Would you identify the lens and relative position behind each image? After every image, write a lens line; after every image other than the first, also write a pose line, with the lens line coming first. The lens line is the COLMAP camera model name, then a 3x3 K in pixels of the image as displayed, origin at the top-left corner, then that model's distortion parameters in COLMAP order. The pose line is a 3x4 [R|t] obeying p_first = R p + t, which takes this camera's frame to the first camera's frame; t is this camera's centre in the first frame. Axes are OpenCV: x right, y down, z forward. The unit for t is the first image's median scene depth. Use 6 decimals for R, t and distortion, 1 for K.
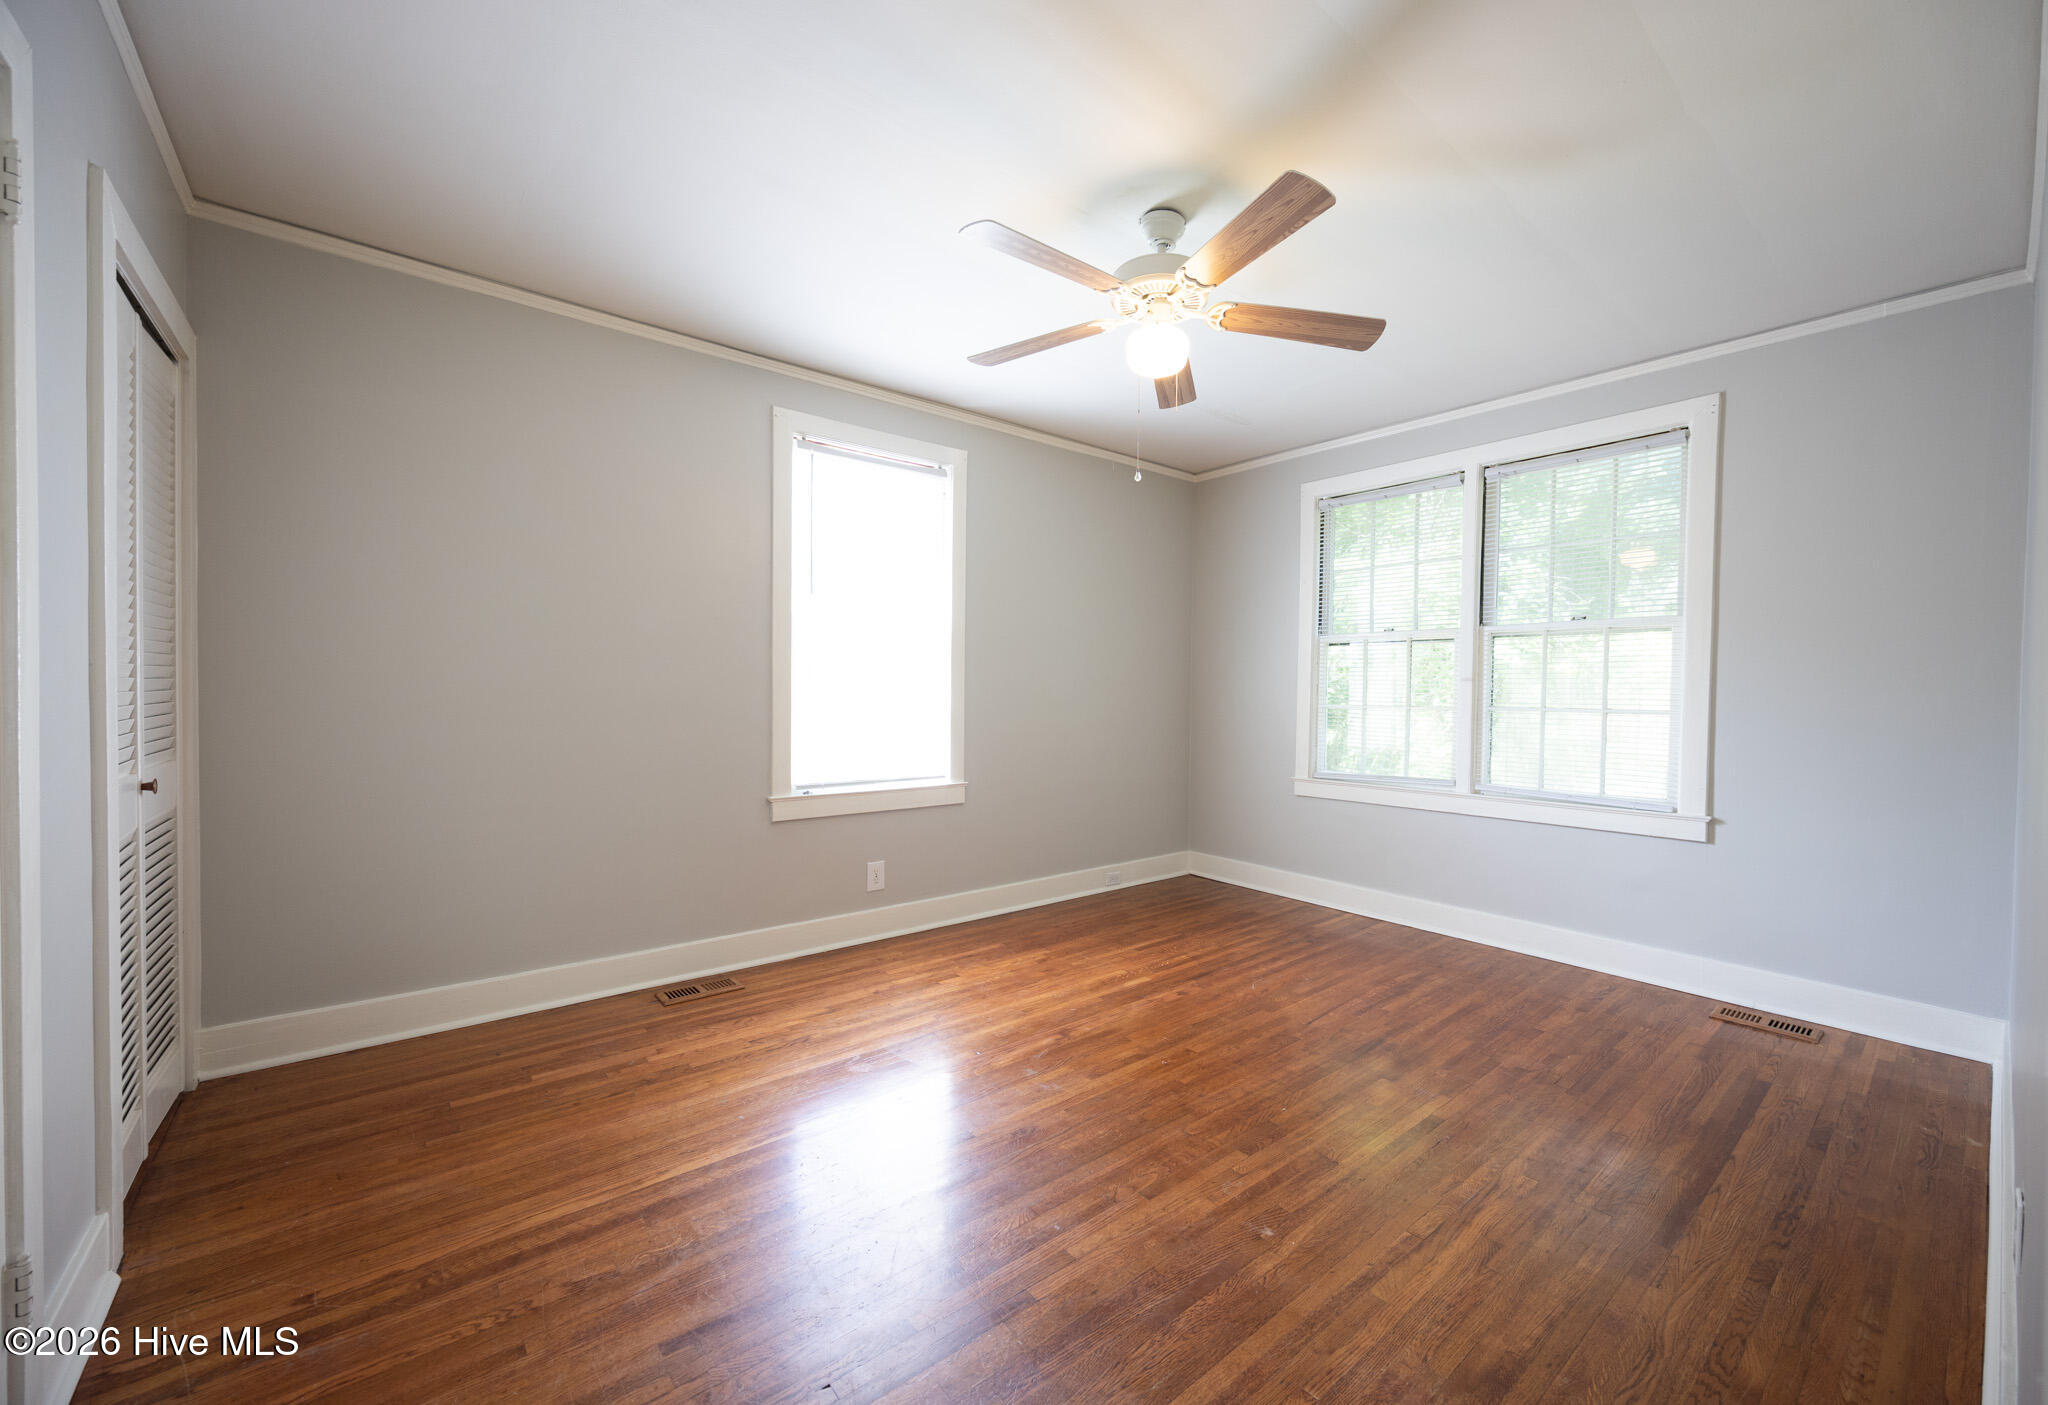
lens RADIAL K [[813.9, 0, 1024.0], [0, 813.9, 702.5], [0, 0, 1]] dist [-0.000084, -0.000003]
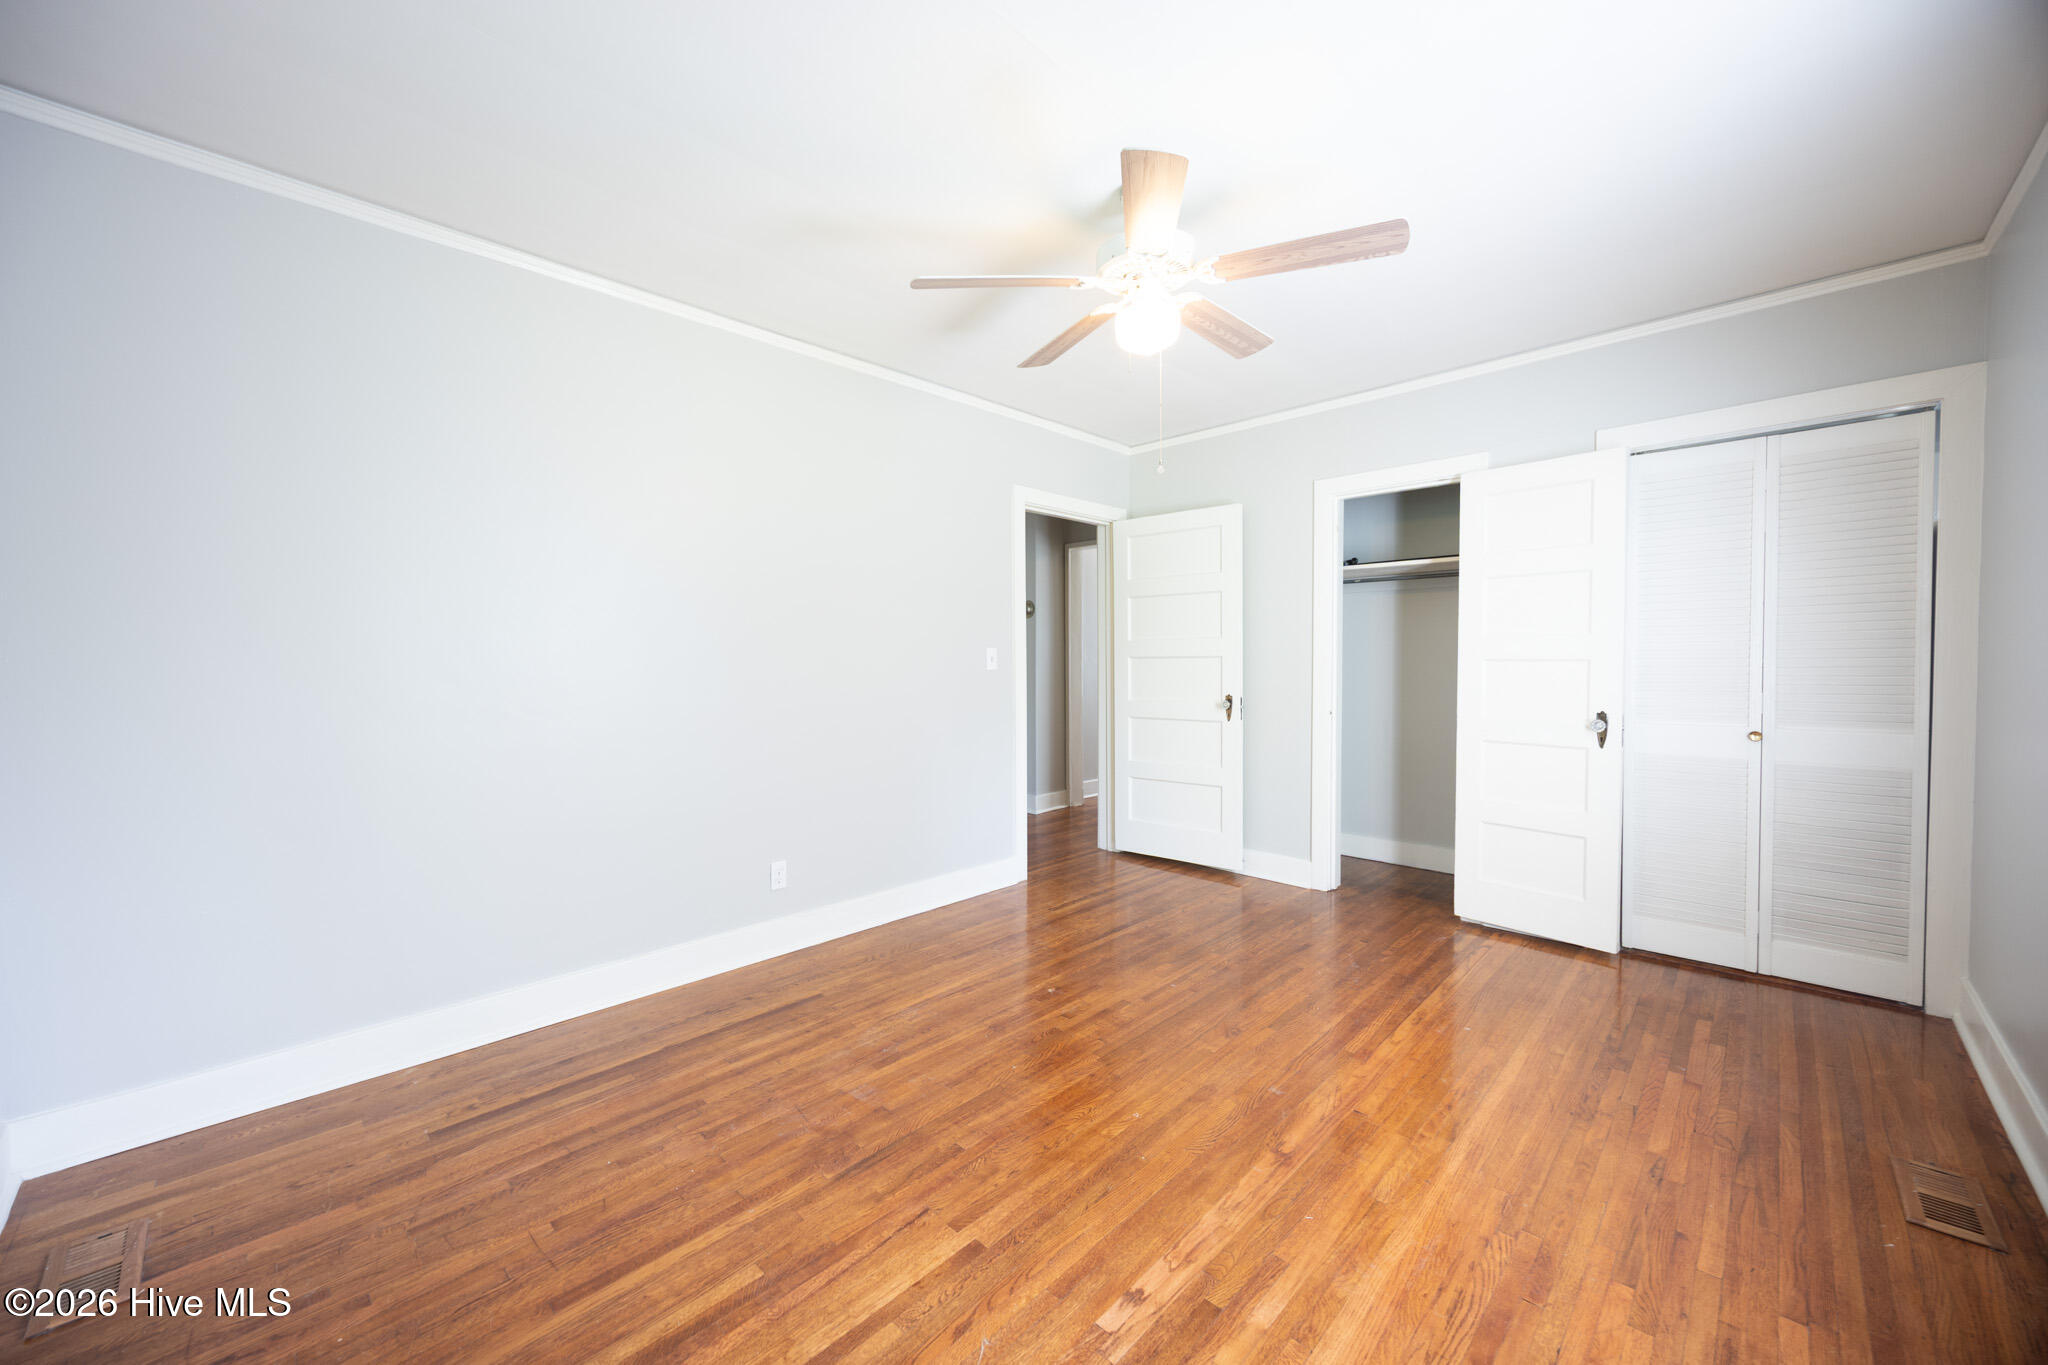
lens RADIAL K [[773.2, 0, 1013.8], [0, 773.2, 681.3], [0, 0, 1]] dist [-0.004606, -0.000107]
pose [[-0.991867, -0.005792, -0.127144, 0.407256], [-0.011398, 0.998992, 0.043411, -0.038462], [0.126764, 0.044507, -0.990934, 1.778306]]
